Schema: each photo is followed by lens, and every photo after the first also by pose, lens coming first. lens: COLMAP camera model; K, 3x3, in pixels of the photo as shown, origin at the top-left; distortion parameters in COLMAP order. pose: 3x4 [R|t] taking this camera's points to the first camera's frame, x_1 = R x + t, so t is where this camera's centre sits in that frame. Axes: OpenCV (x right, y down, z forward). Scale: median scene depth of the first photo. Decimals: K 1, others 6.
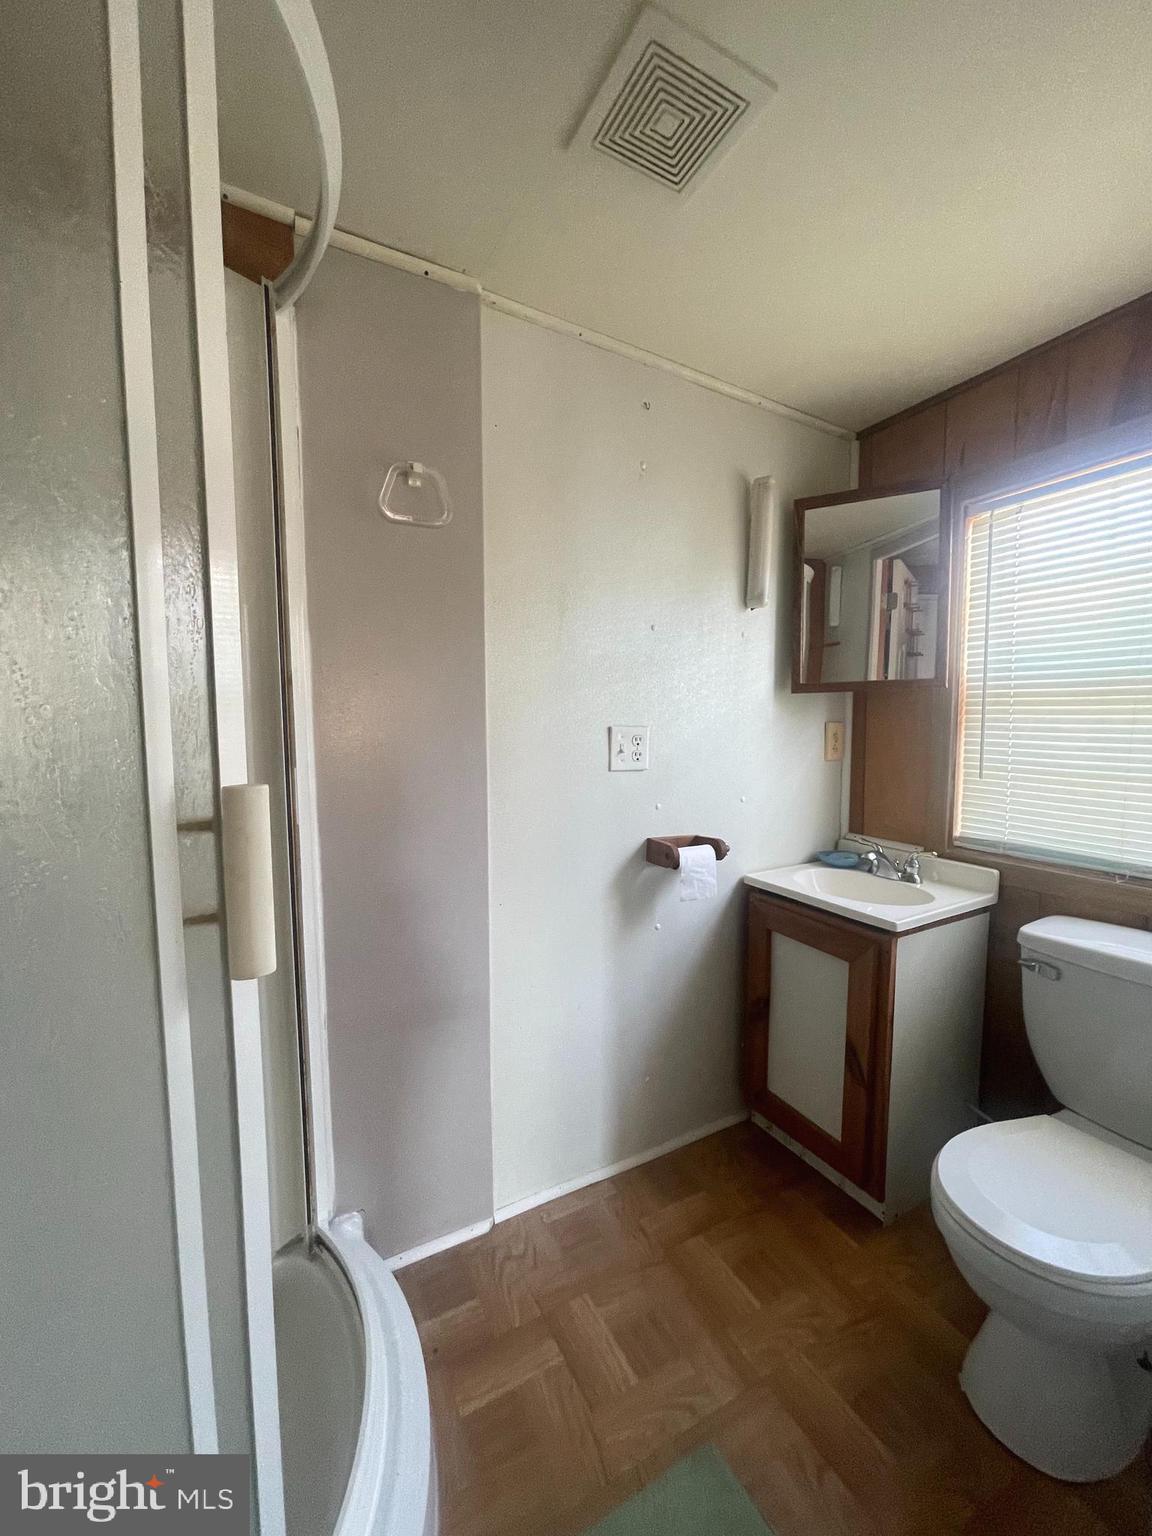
lens RADIAL K [[616.9, 0, 576.0], [0, 616.9, 768.0], [0, 0, 1]] dist [-0.006746, 0.000575]
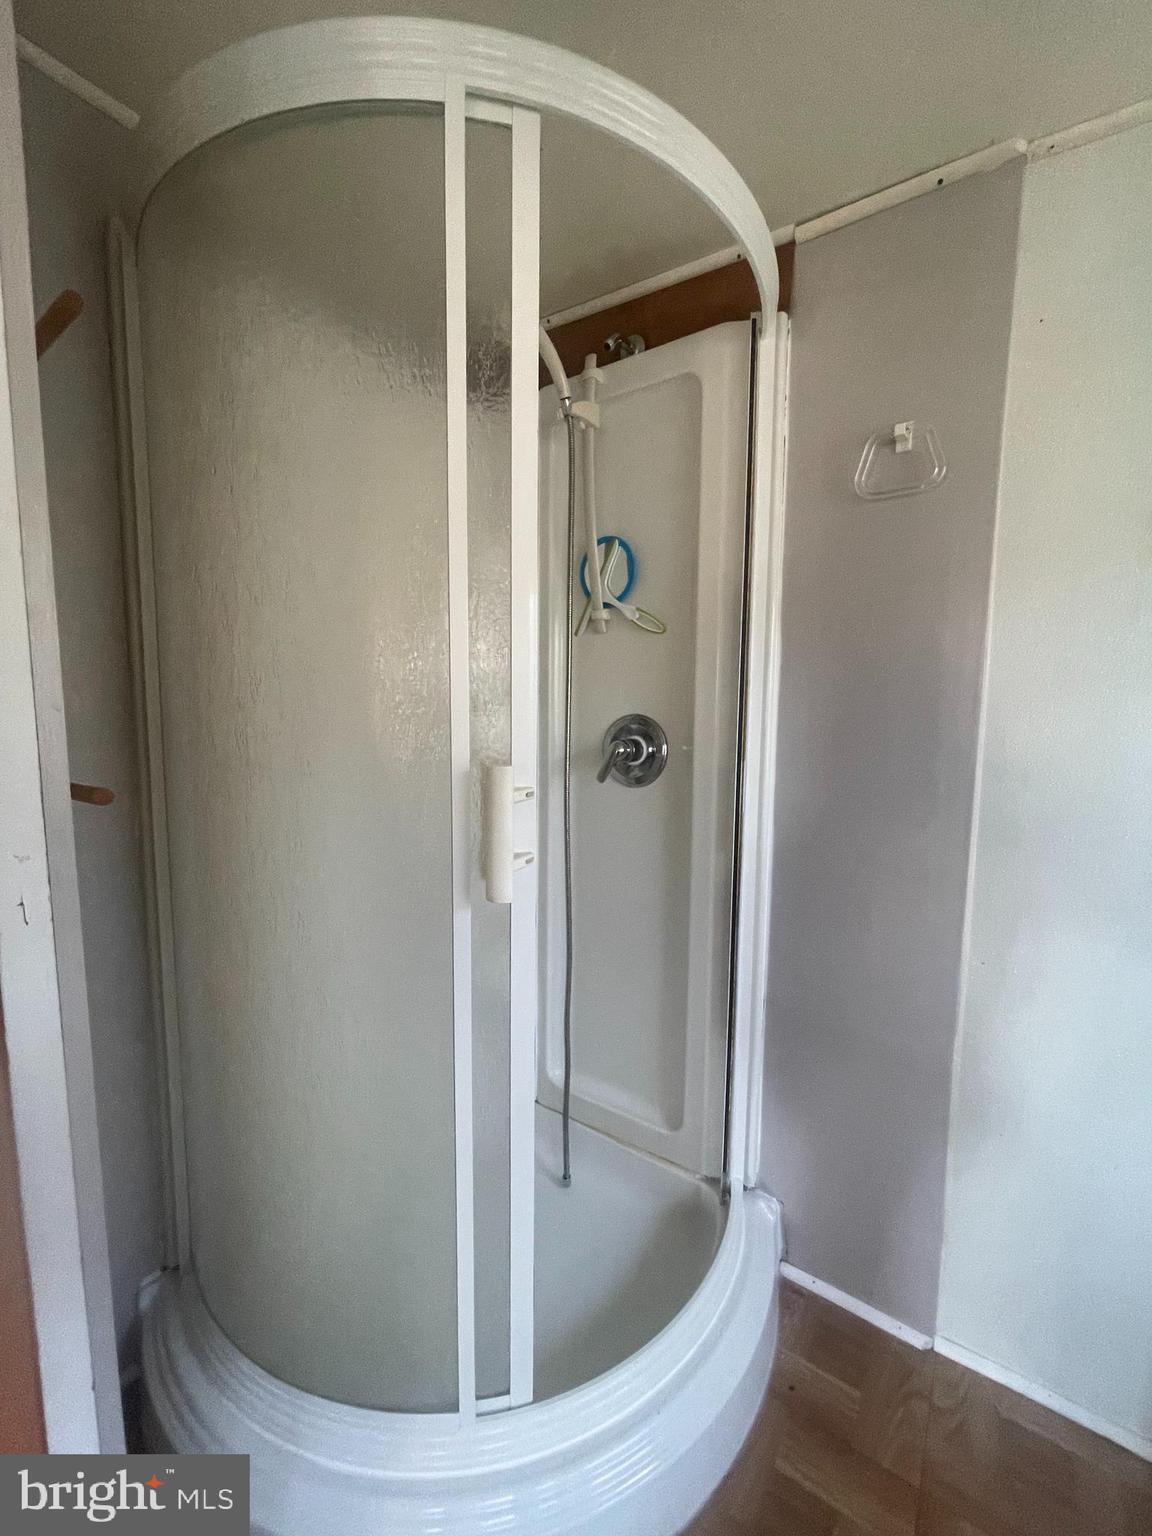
lens RADIAL K [[619.8, 0, 583.7], [0, 619.8, 769.5], [0, 0, 1]] dist [-0.002115, -0.000334]
pose [[0.452135, 0.097274, -0.886629, 0.338383], [-0.088619, 0.994016, 0.063865, -0.022506], [0.887536, 0.049697, 0.458050, 0.212909]]
